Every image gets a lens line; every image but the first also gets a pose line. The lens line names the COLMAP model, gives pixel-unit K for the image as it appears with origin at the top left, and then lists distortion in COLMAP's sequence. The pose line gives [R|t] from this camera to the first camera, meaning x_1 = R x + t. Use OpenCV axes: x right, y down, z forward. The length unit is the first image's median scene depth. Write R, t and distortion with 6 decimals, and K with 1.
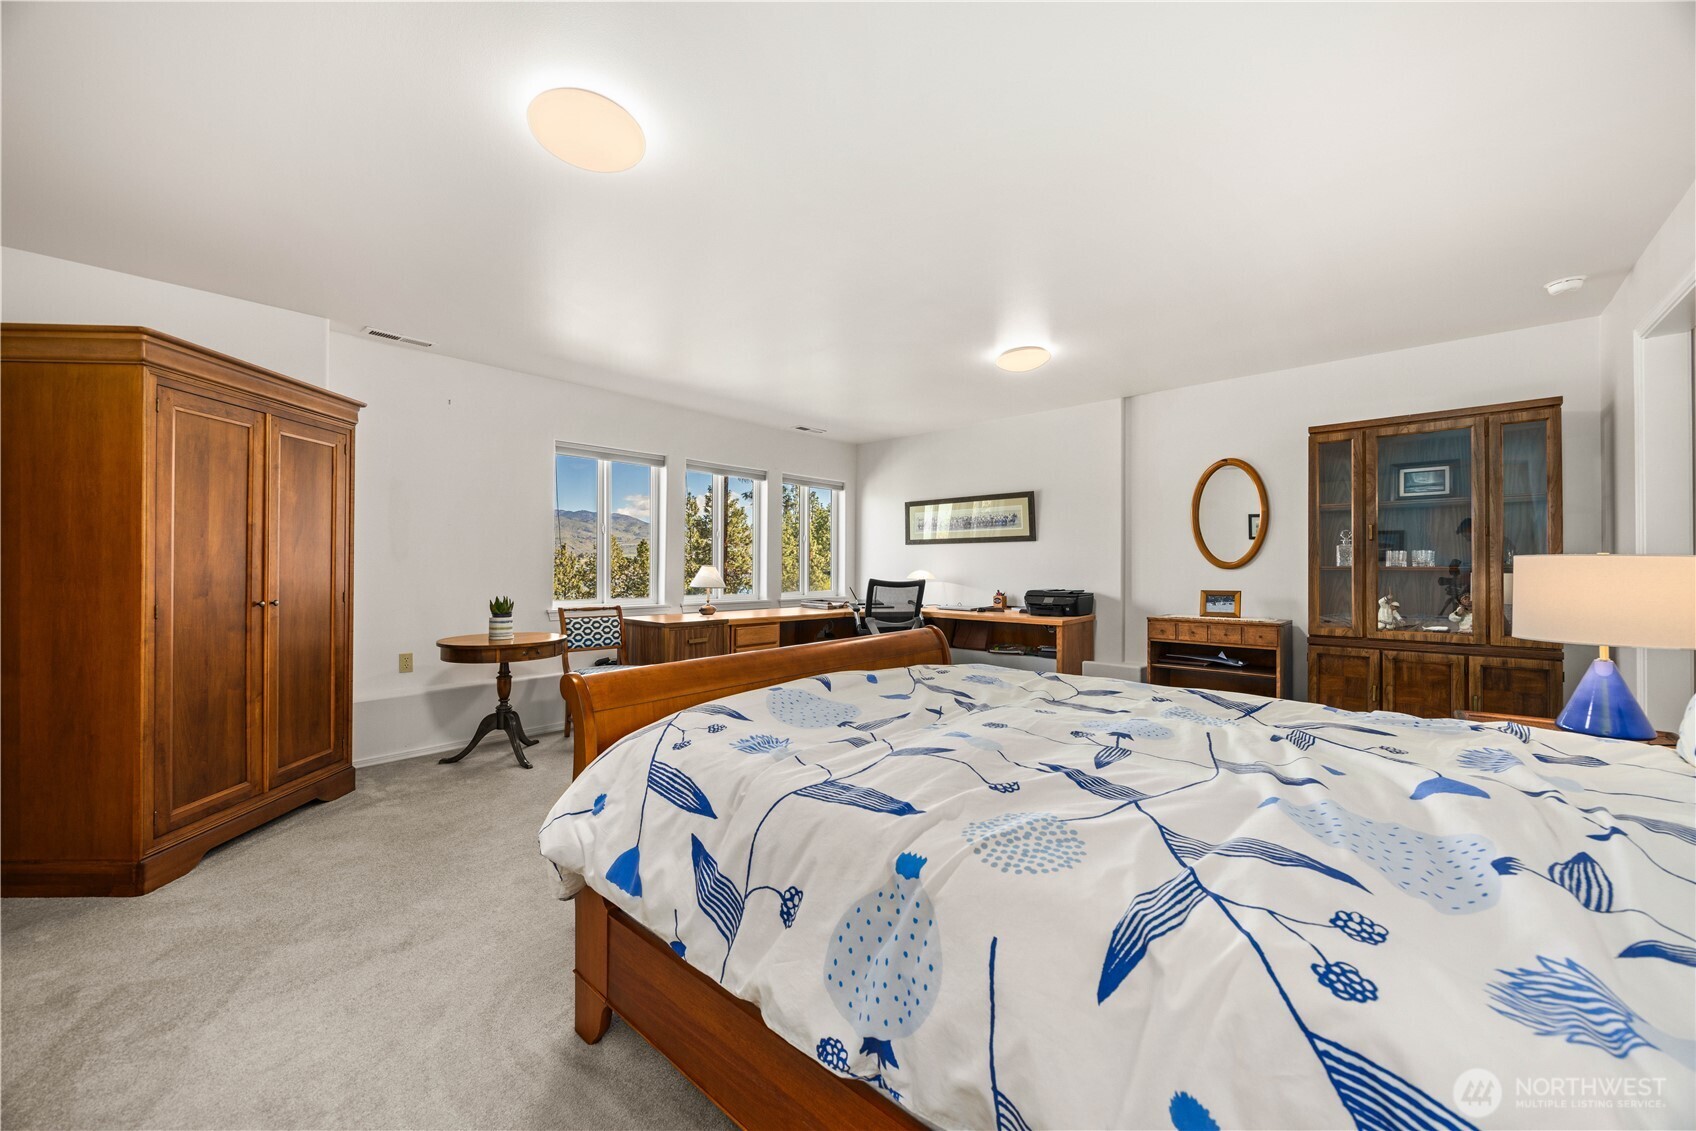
lens RADIAL K [[647.4, 0, 841.2], [0, 647.4, 559.9], [0, 0, 1]] dist [-0.006845, -0.000238]
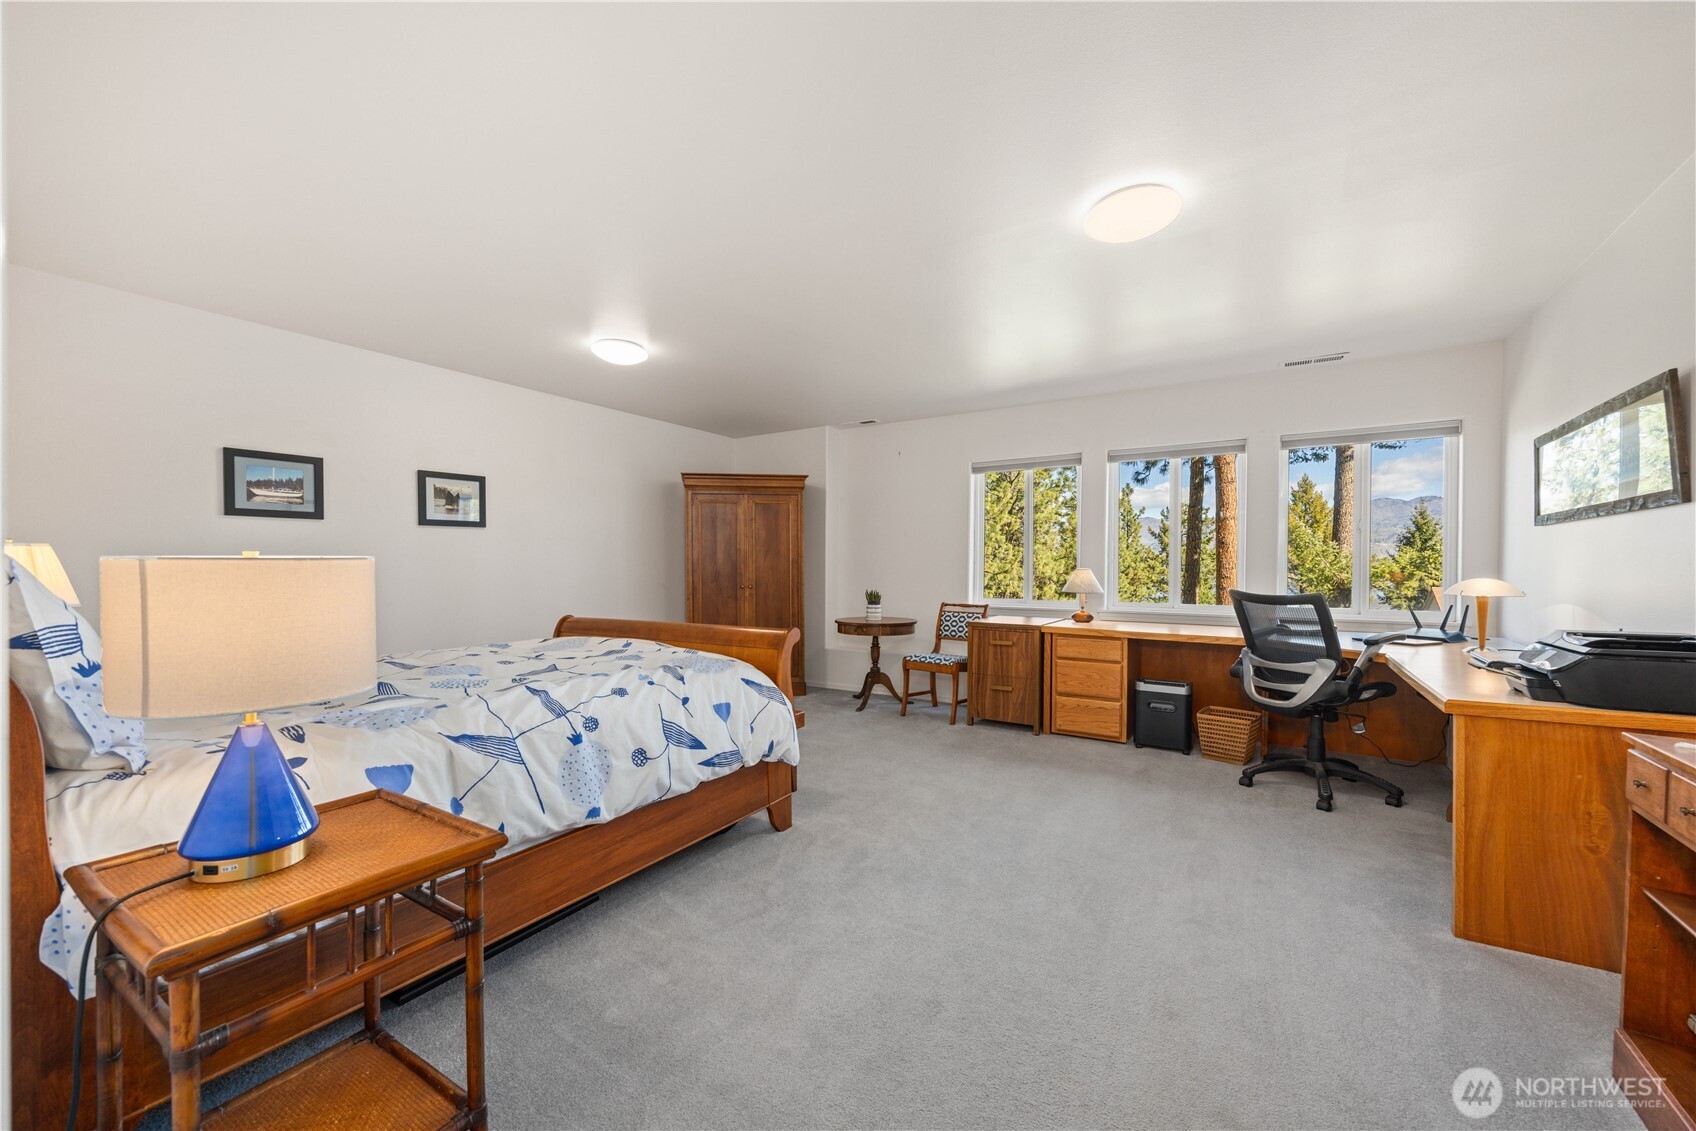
lens RADIAL K [[647.4, 0, 841.2], [0, 647.4, 559.9], [0, 0, 1]] dist [-0.006845, -0.000238]
pose [[0.143005, -0.014202, -0.989620, 0.871506], [0.006357, 0.999890, -0.013431, 0.009976], [0.989702, -0.004370, 0.143080, 0.723330]]
